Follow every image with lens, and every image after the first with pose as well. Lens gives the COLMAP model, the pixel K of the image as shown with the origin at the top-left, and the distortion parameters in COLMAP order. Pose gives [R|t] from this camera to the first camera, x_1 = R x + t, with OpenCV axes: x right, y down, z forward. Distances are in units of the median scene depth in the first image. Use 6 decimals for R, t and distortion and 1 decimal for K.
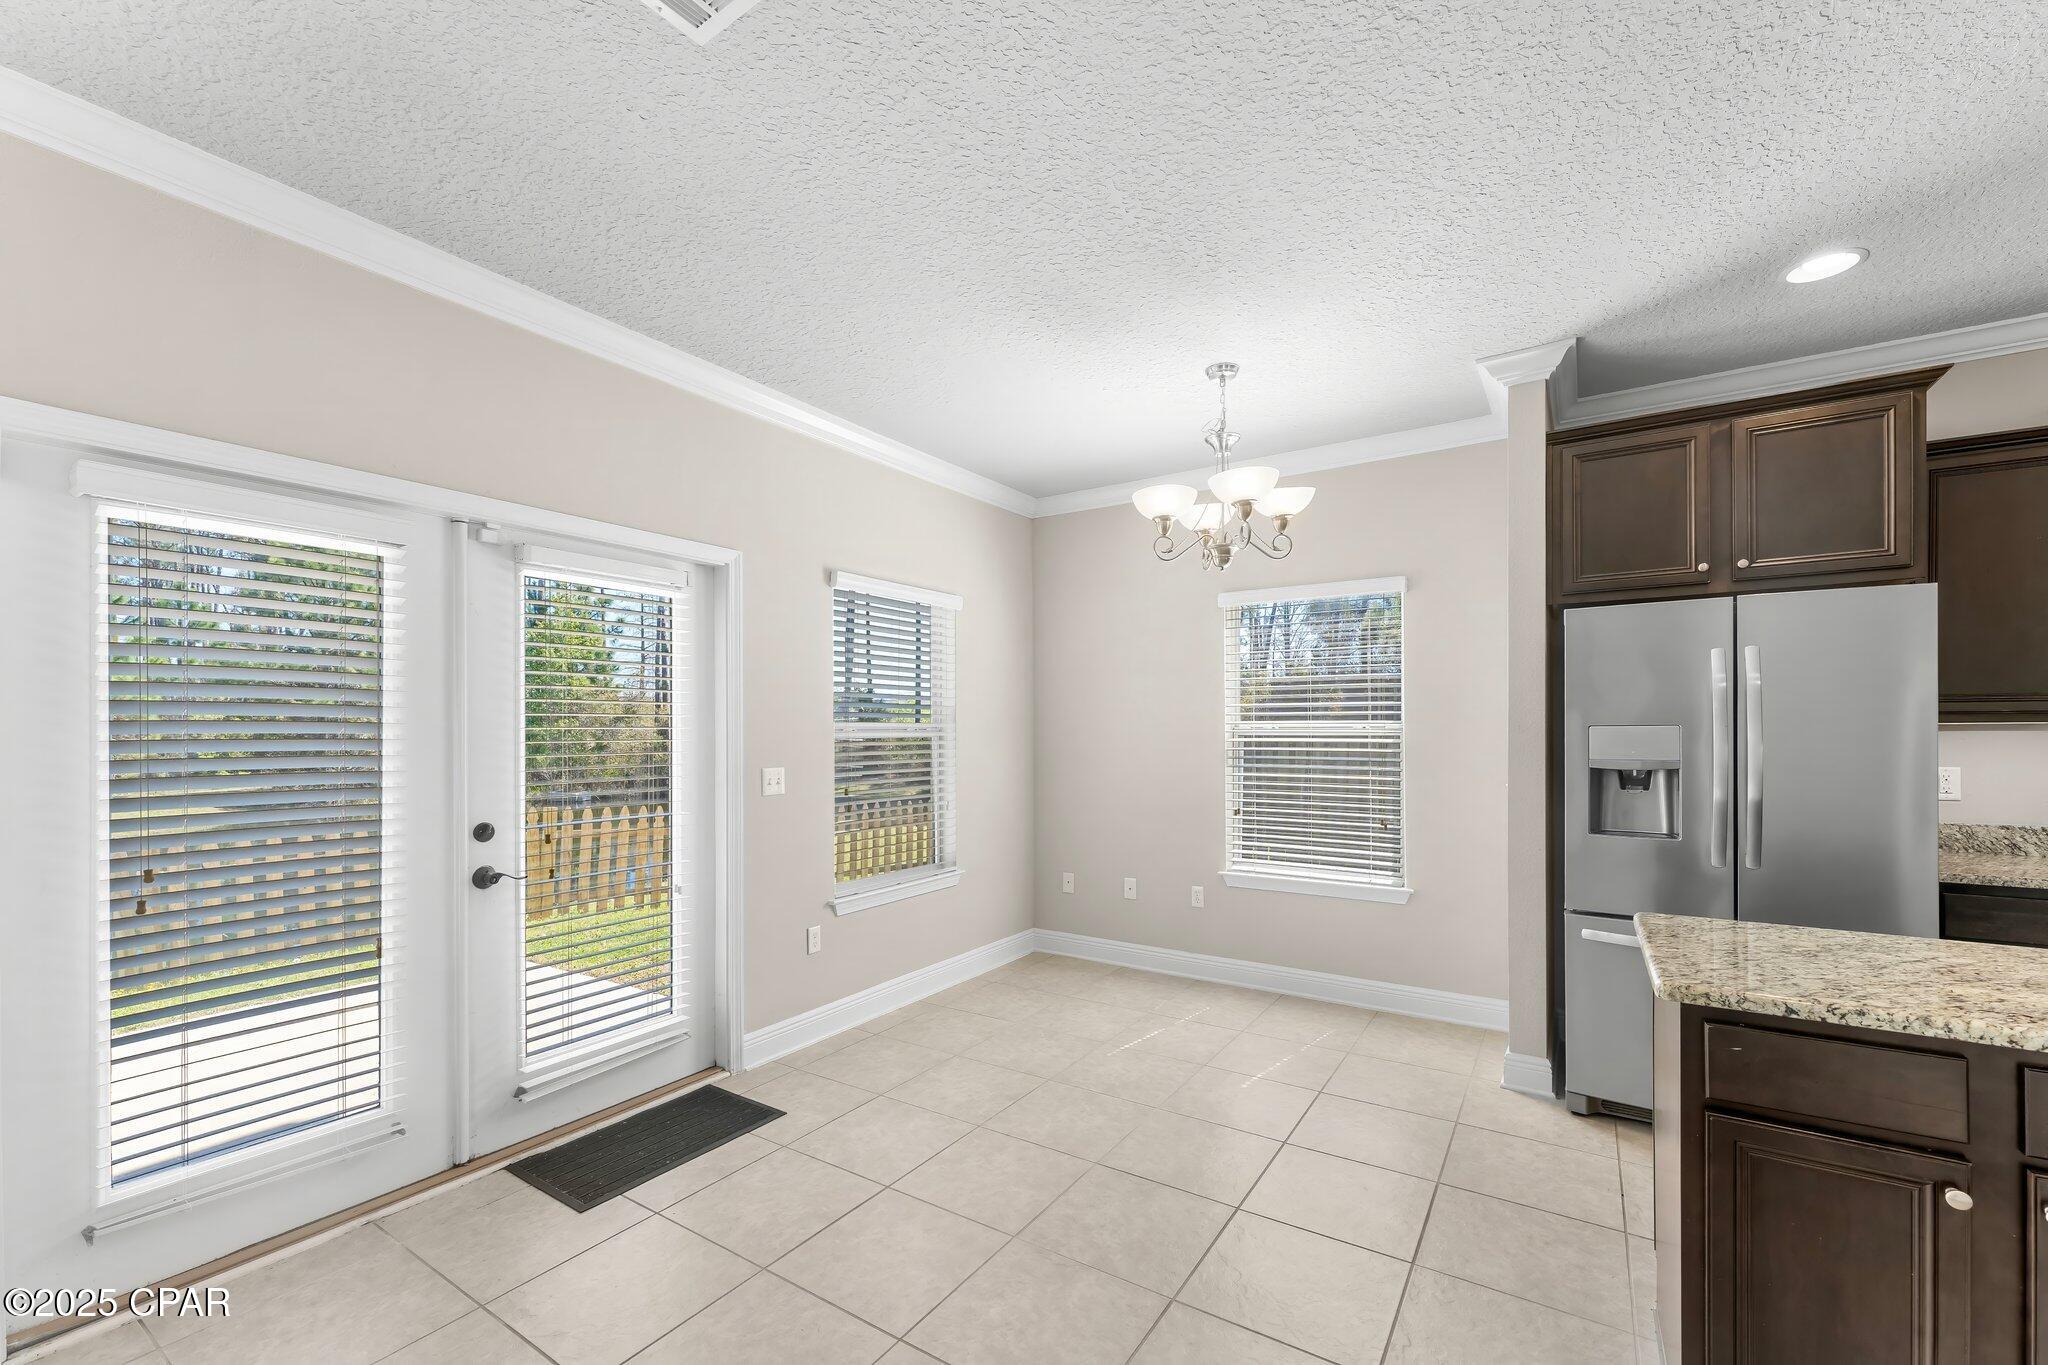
lens RADIAL K [[839.4, 0, 1022.0], [0, 839.4, 732.4], [0, 0, 1]] dist [0.000895, -0.000179]
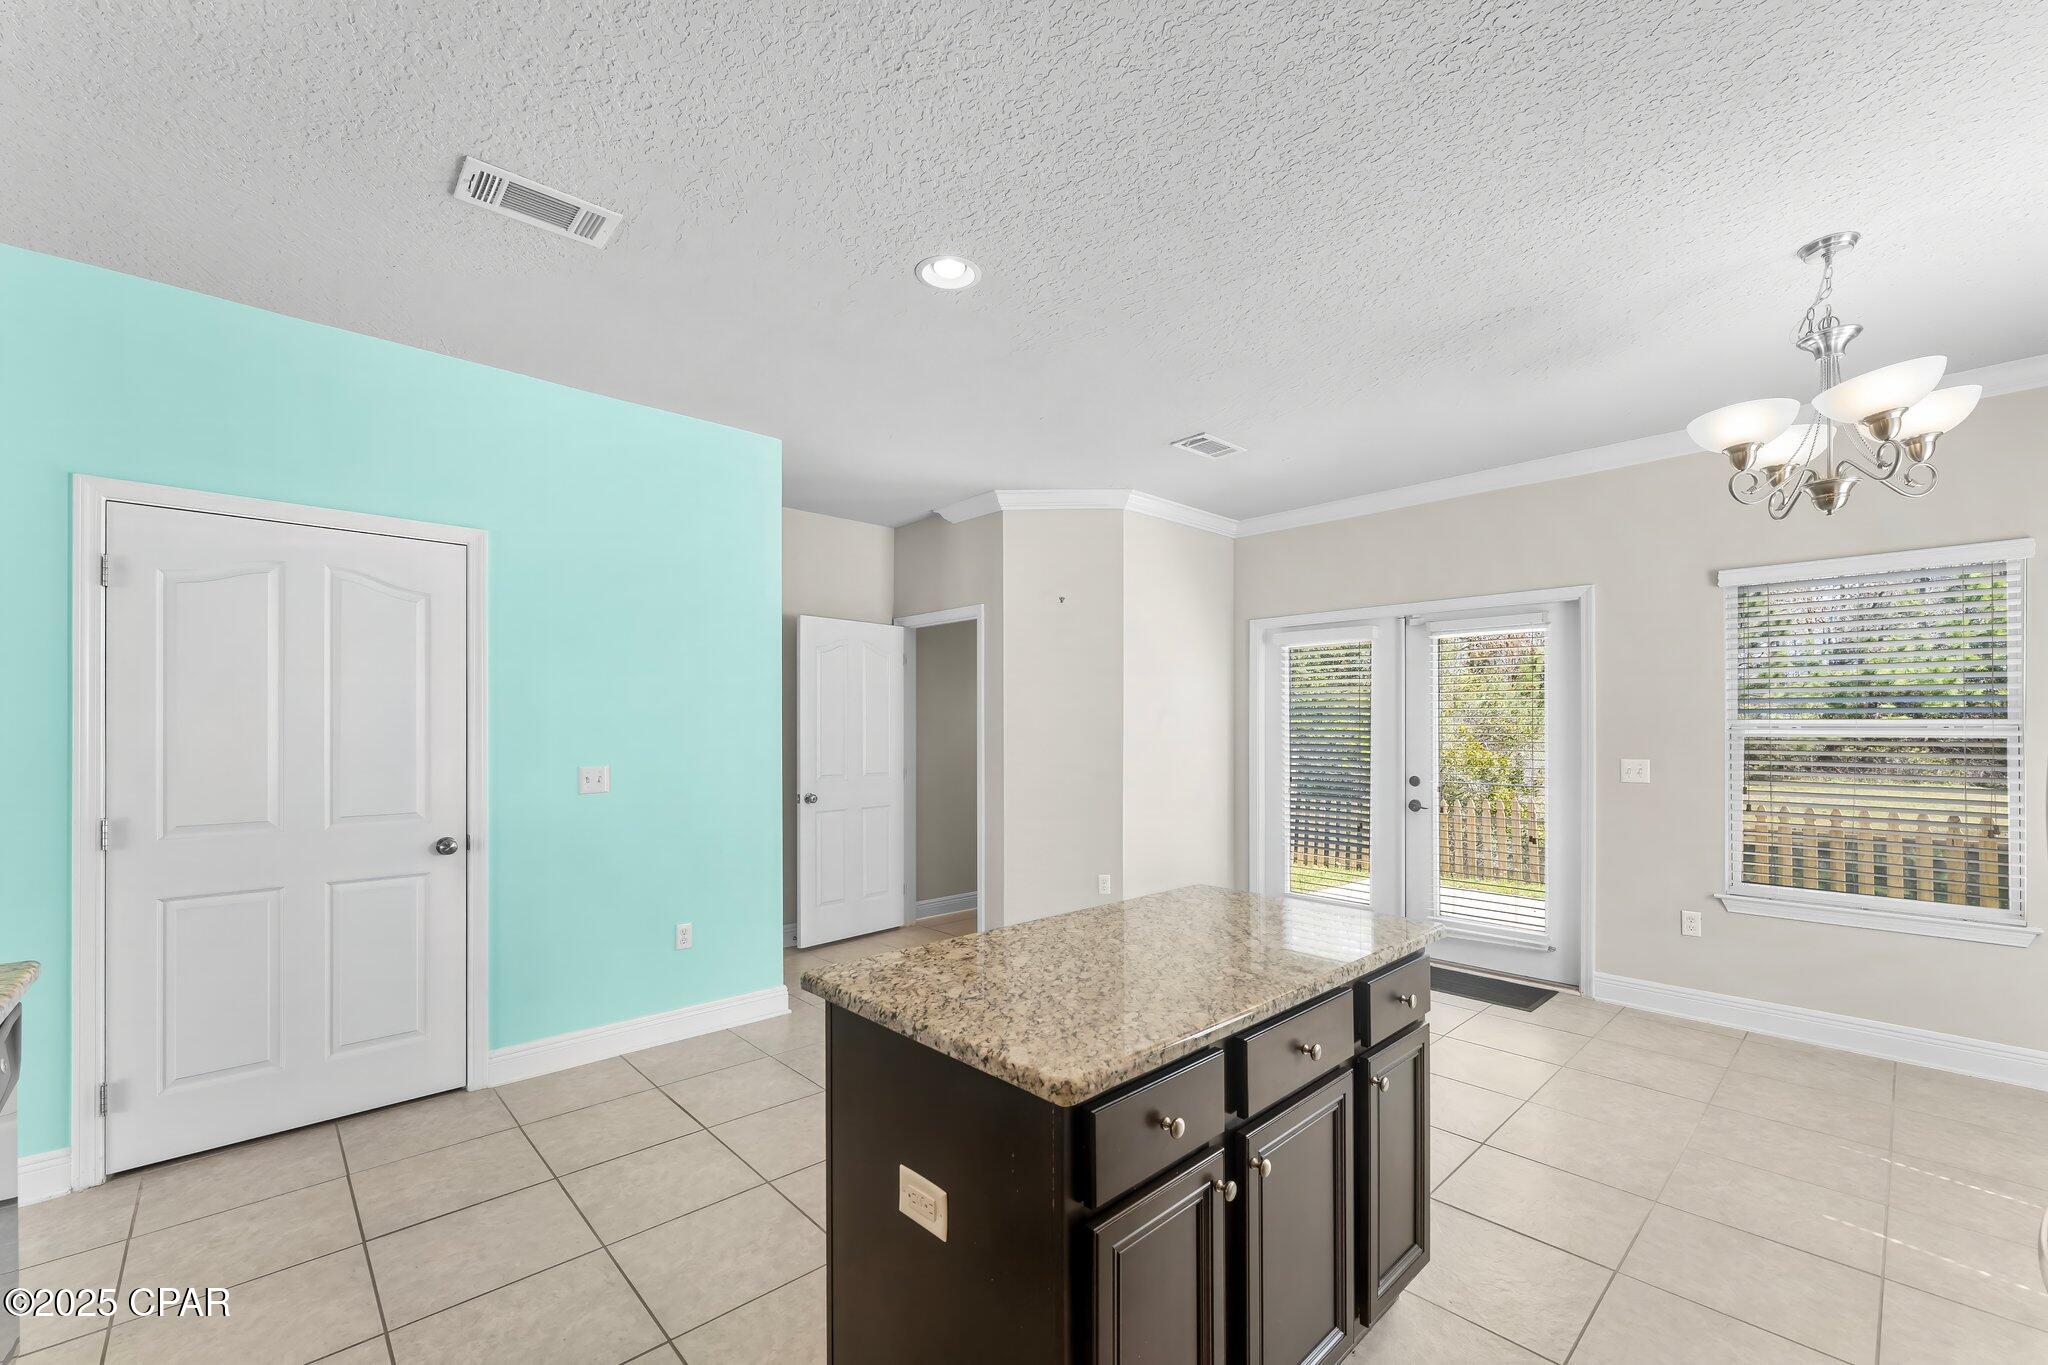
lens RADIAL K [[839.4, 0, 1022.0], [0, 839.4, 732.4], [0, 0, 1]] dist [0.000895, -0.000179]
pose [[-0.229948, 0.012943, -0.973117, 1.133218], [-0.001665, 0.999905, 0.013693, -0.010800], [0.973201, 0.004769, -0.229905, 0.480845]]
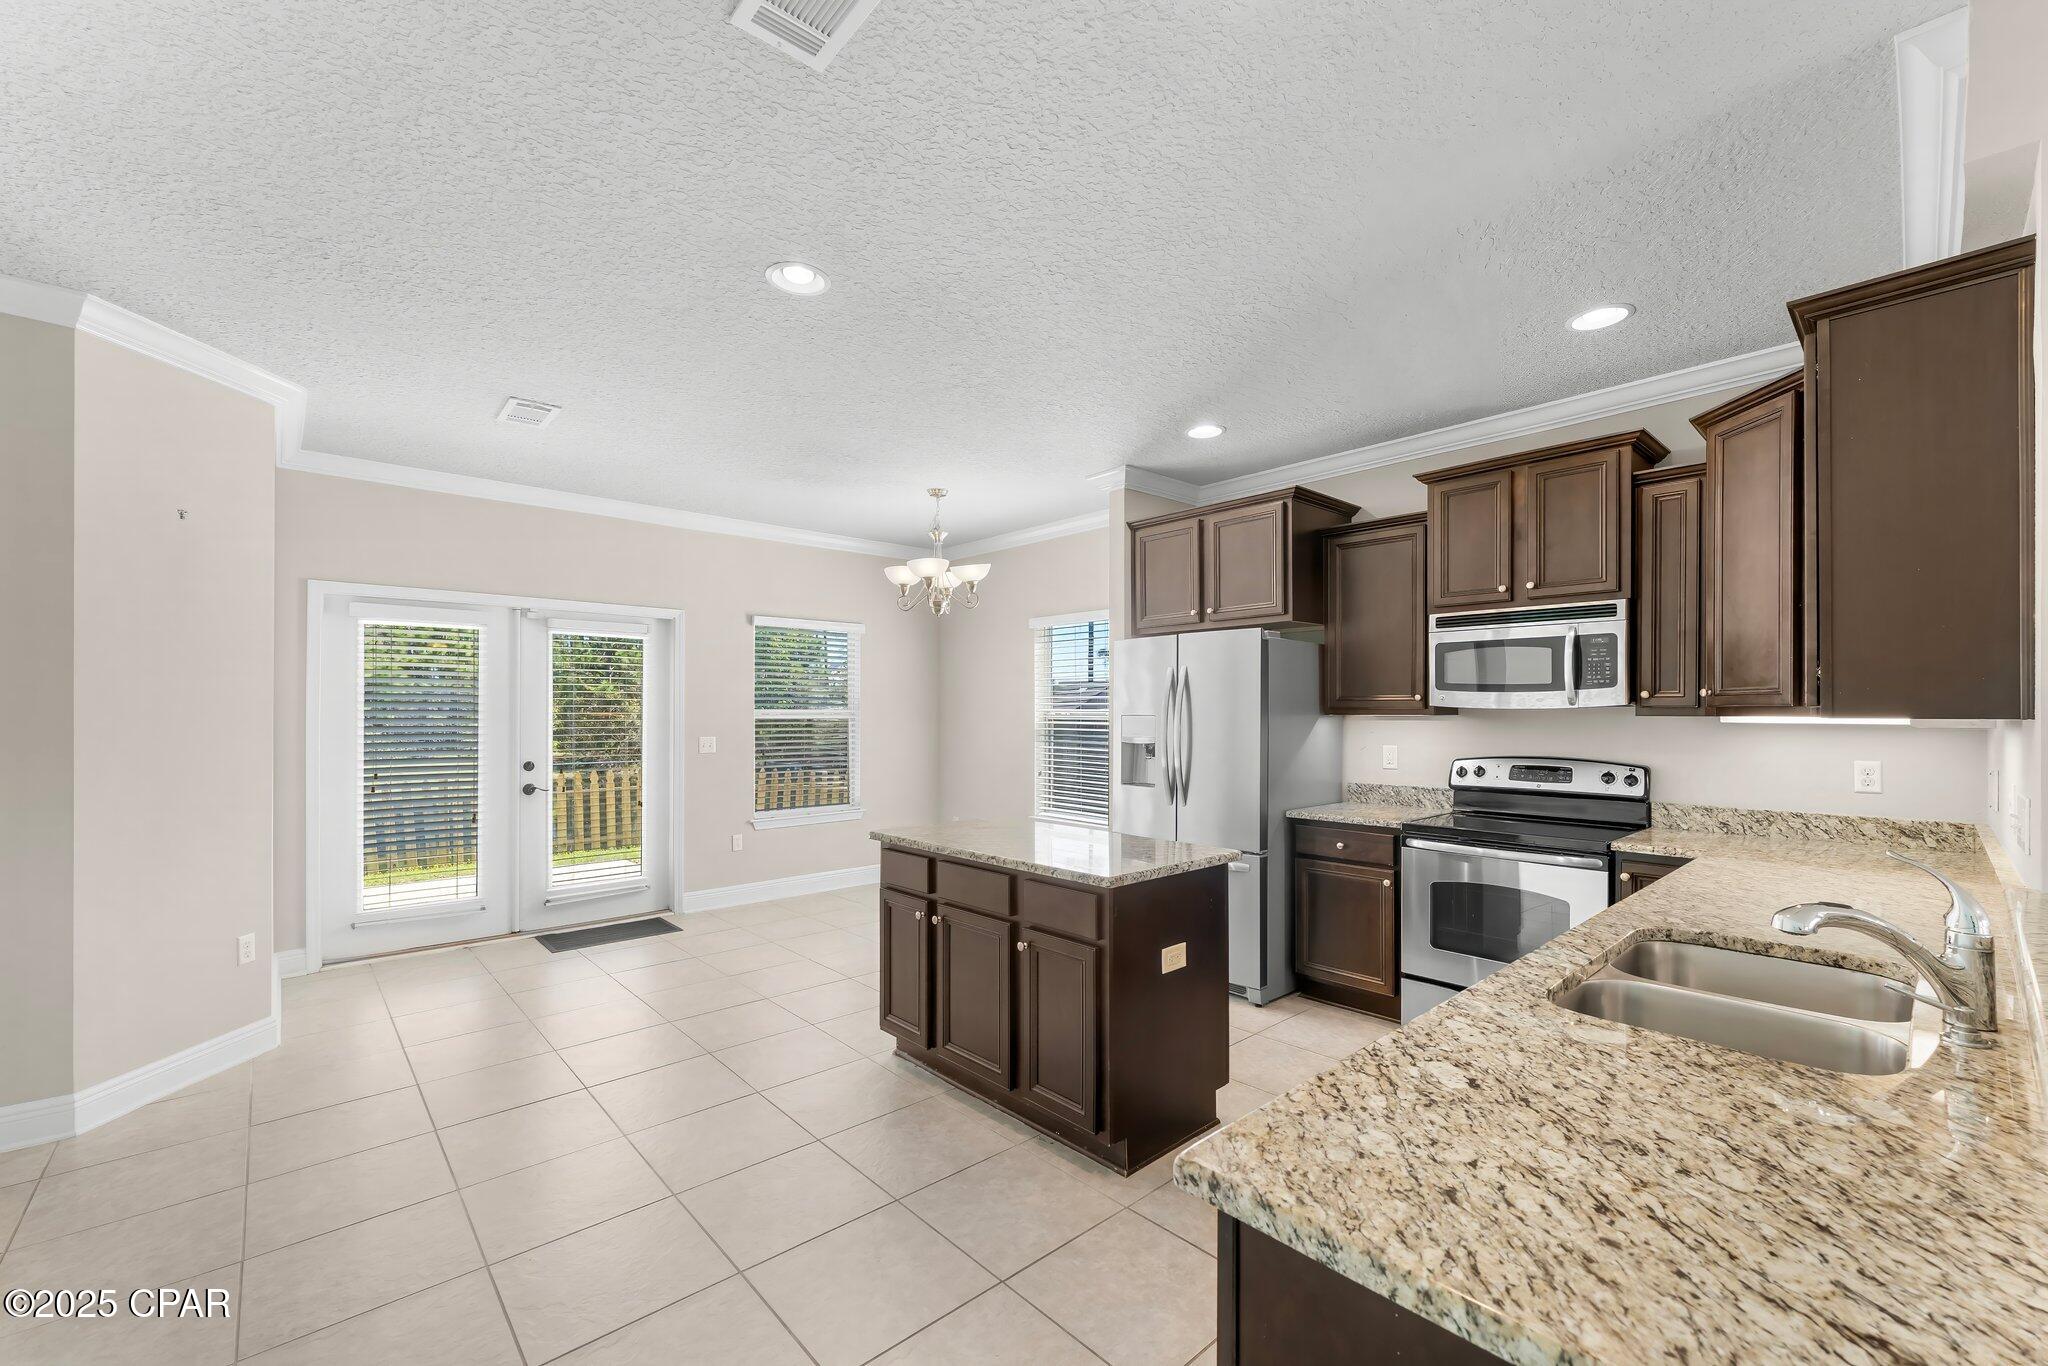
lens RADIAL K [[828.0, 0, 1026.7], [0, 828.0, 705.7], [0, 0, 1]] dist [0.000916, -0.000177]
pose [[0.969092, 0.003318, -0.246677, 0.798142], [-0.005712, 0.999943, -0.008989, -0.009512], [0.246633, 0.010120, 0.969056, -0.489276]]
